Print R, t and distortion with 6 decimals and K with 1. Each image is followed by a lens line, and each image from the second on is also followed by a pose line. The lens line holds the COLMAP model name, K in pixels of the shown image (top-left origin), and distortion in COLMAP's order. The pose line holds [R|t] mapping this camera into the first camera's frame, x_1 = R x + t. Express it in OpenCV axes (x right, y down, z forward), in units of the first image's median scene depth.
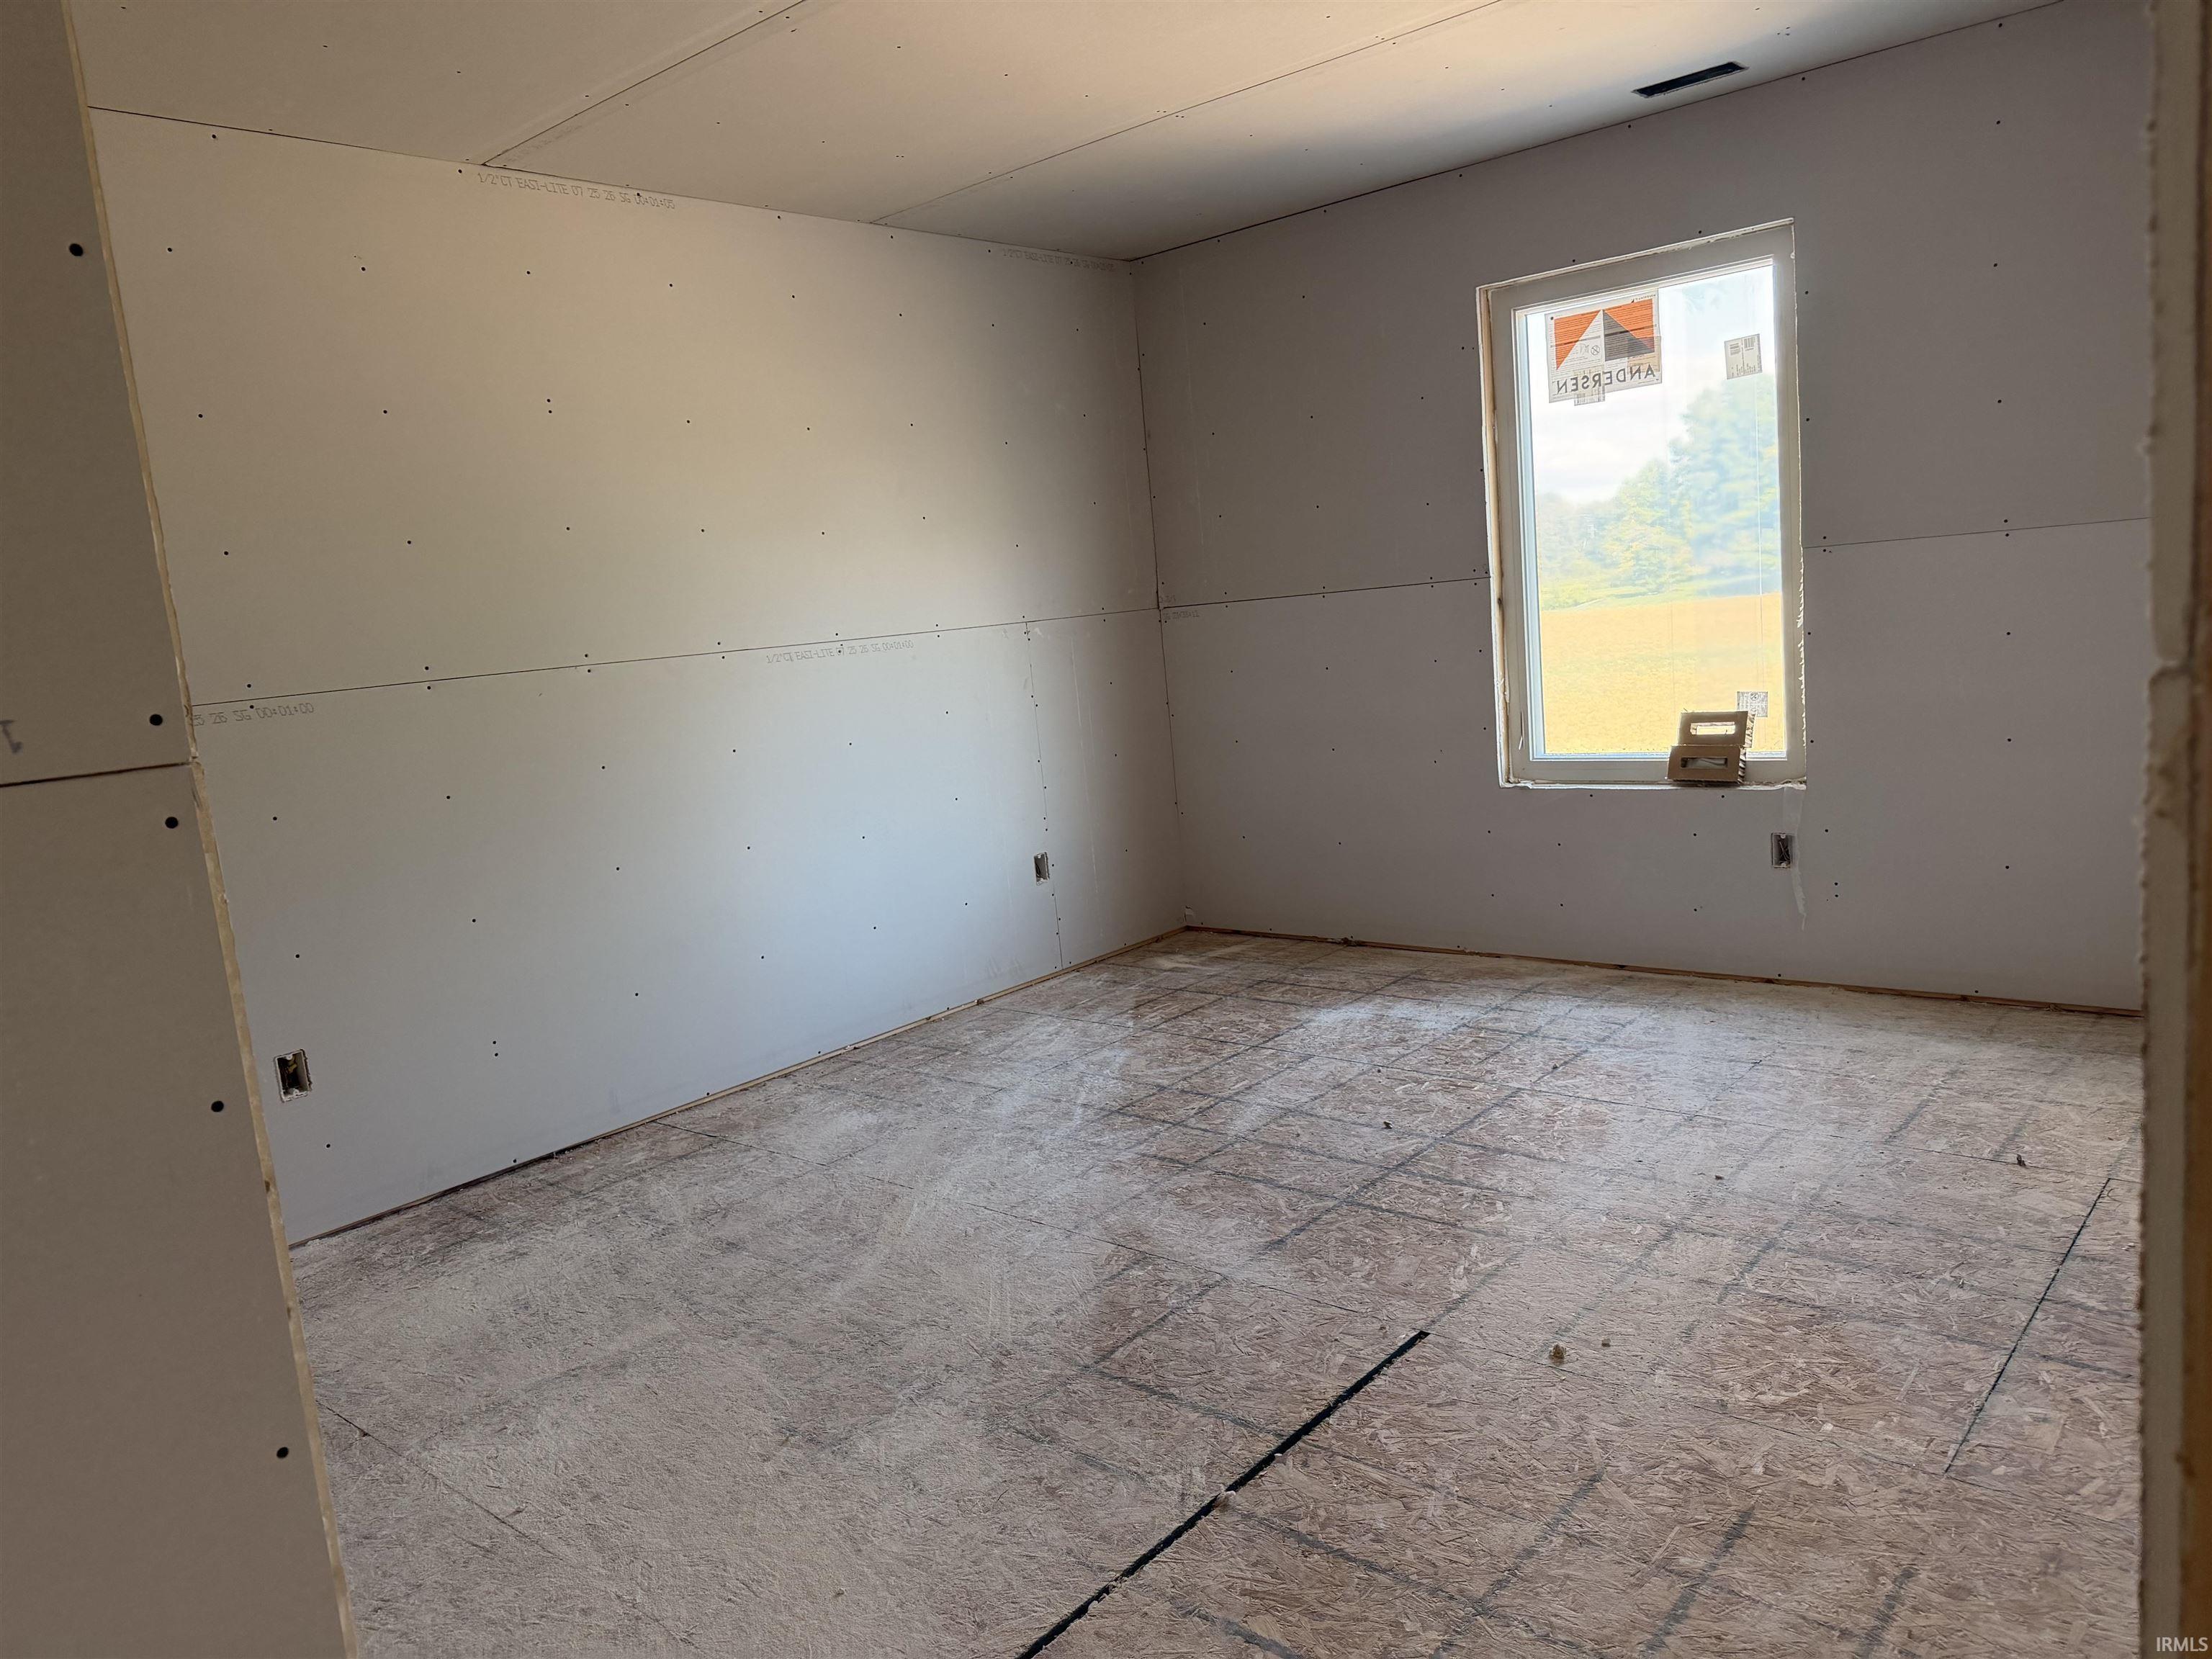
lens RADIAL K [[1569.3, 0, 1103.1], [0, 1569.3, 821.9], [0, 0, 1]] dist [0.077748, -0.095760]
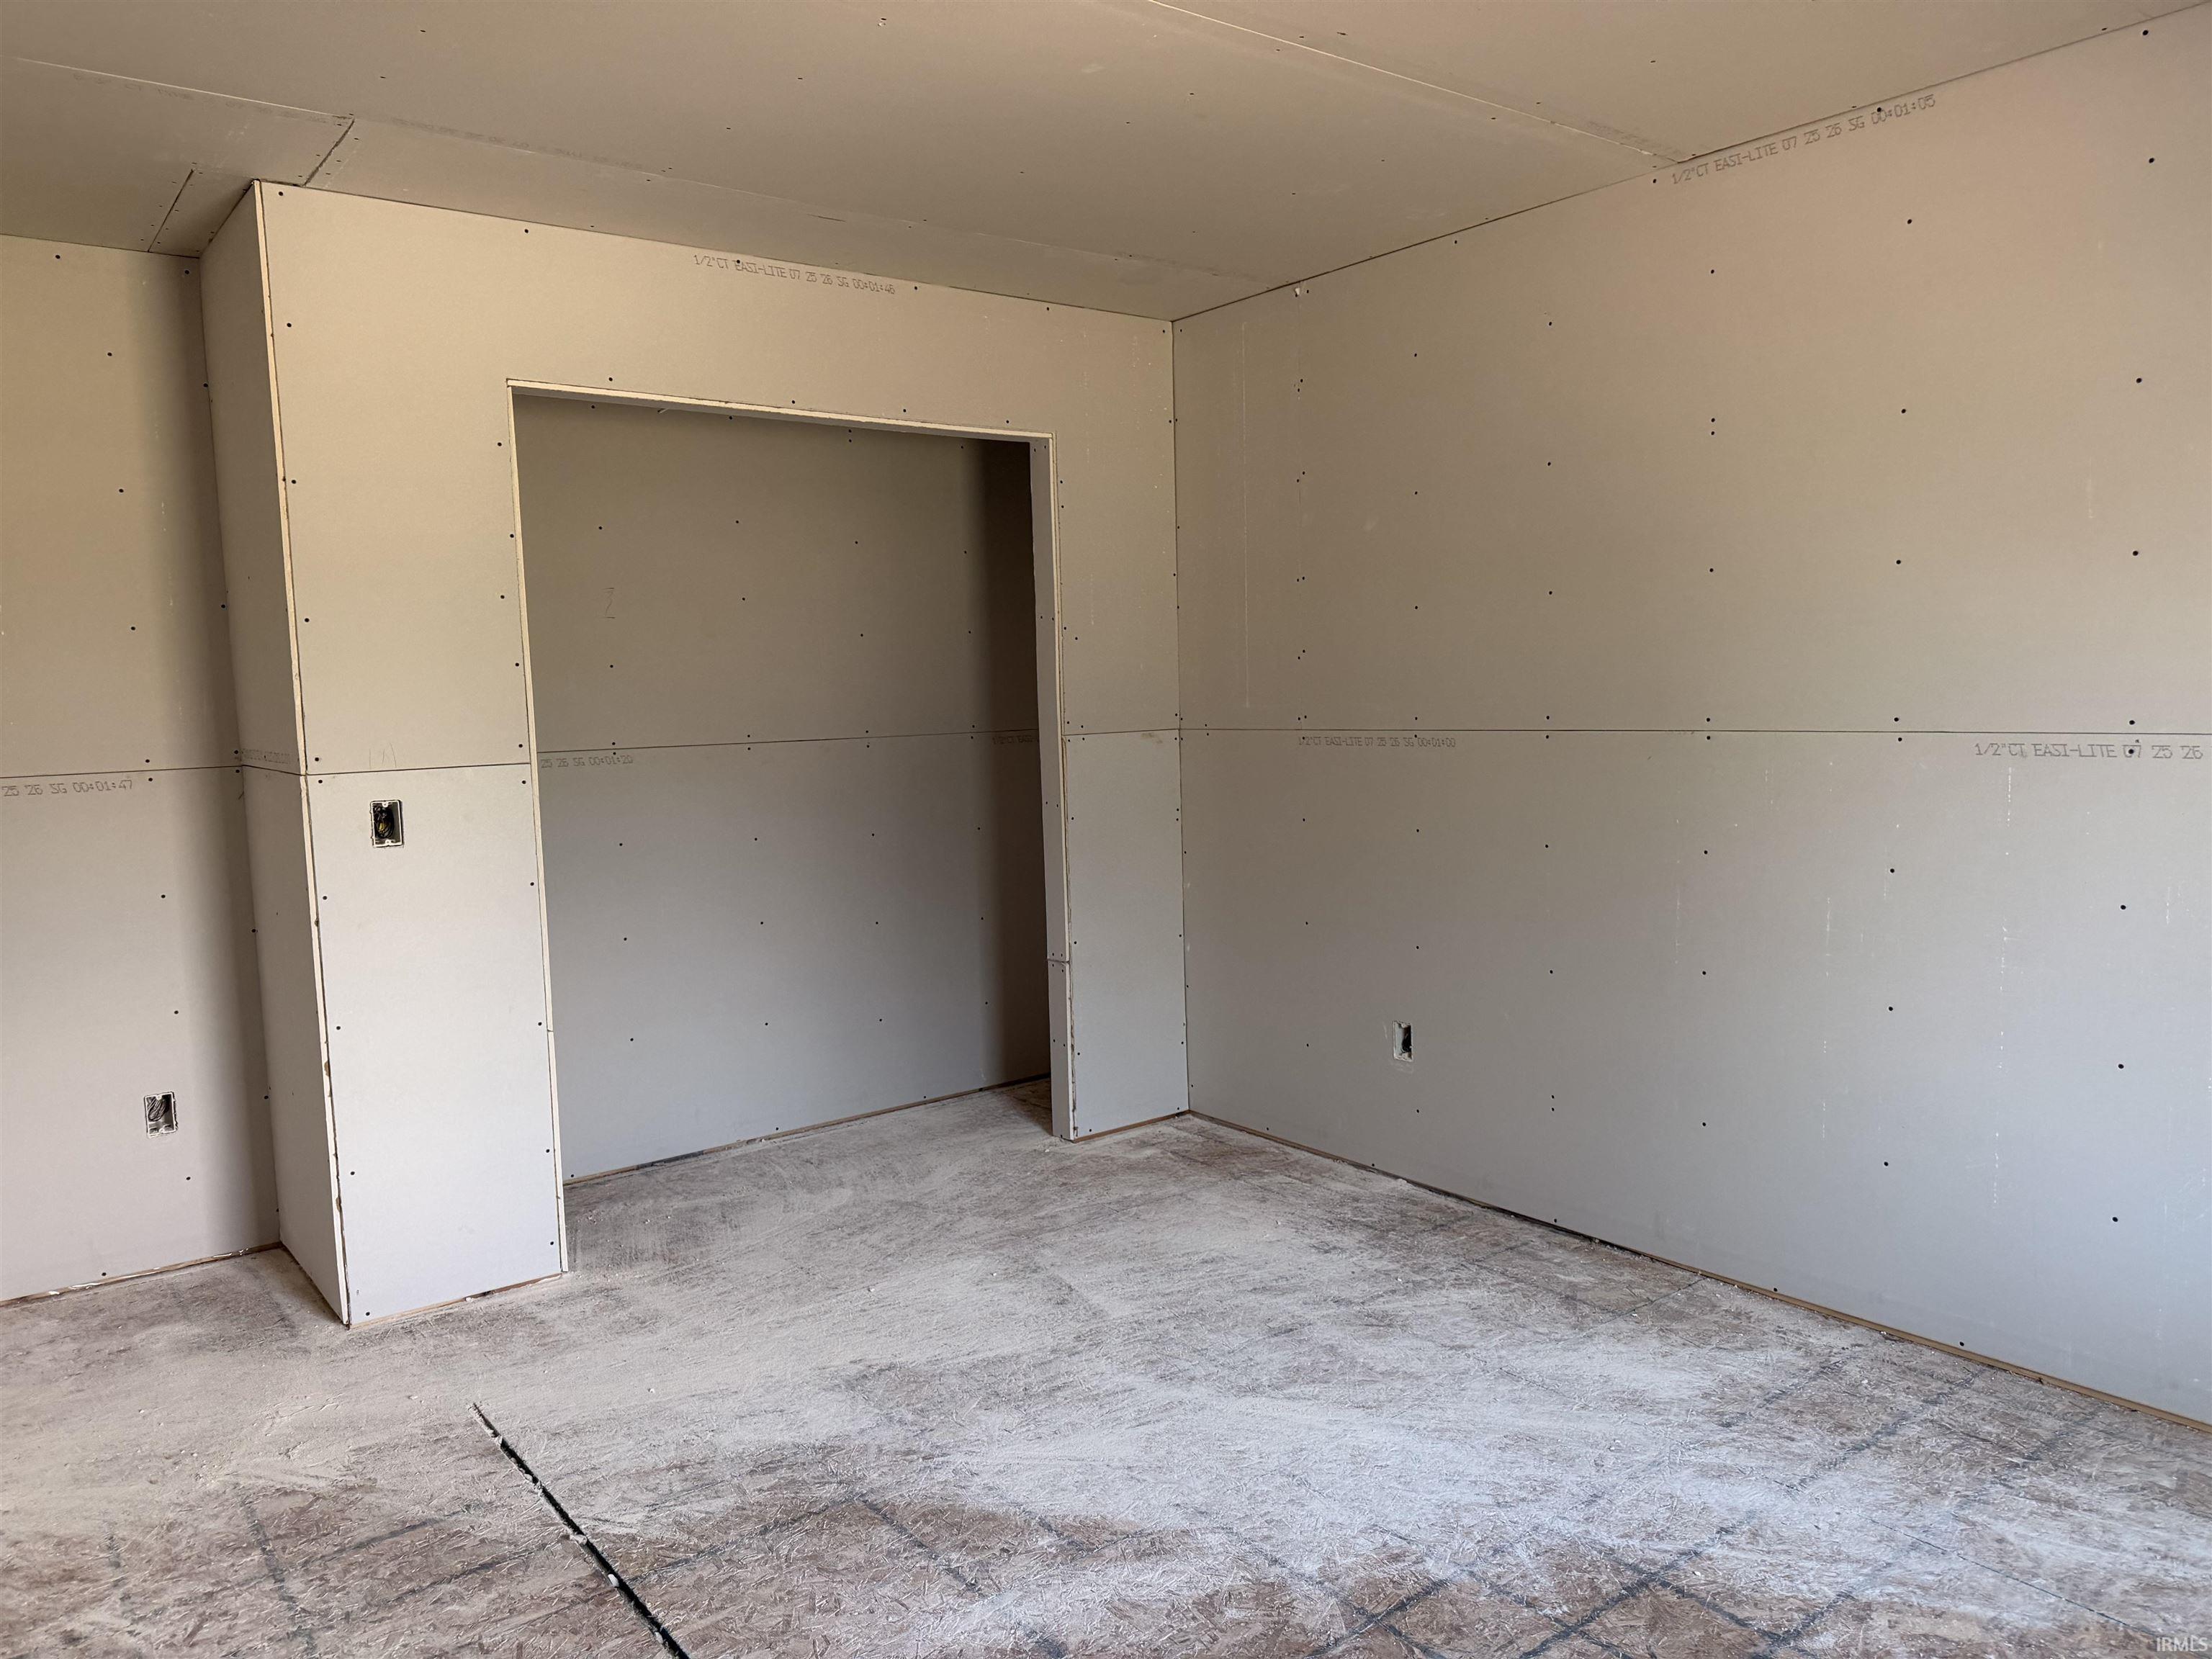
lens RADIAL K [[1569.3, 0, 1098.4], [0, 1569.3, 825.2], [0, 0, 1]] dist [0.077748, -0.095760]
pose [[-0.209053, 0.188797, -0.959506, 0.637380], [-0.084634, 0.974012, 0.210091, -0.225731], [0.974235, 0.125127, -0.187642, 0.955104]]
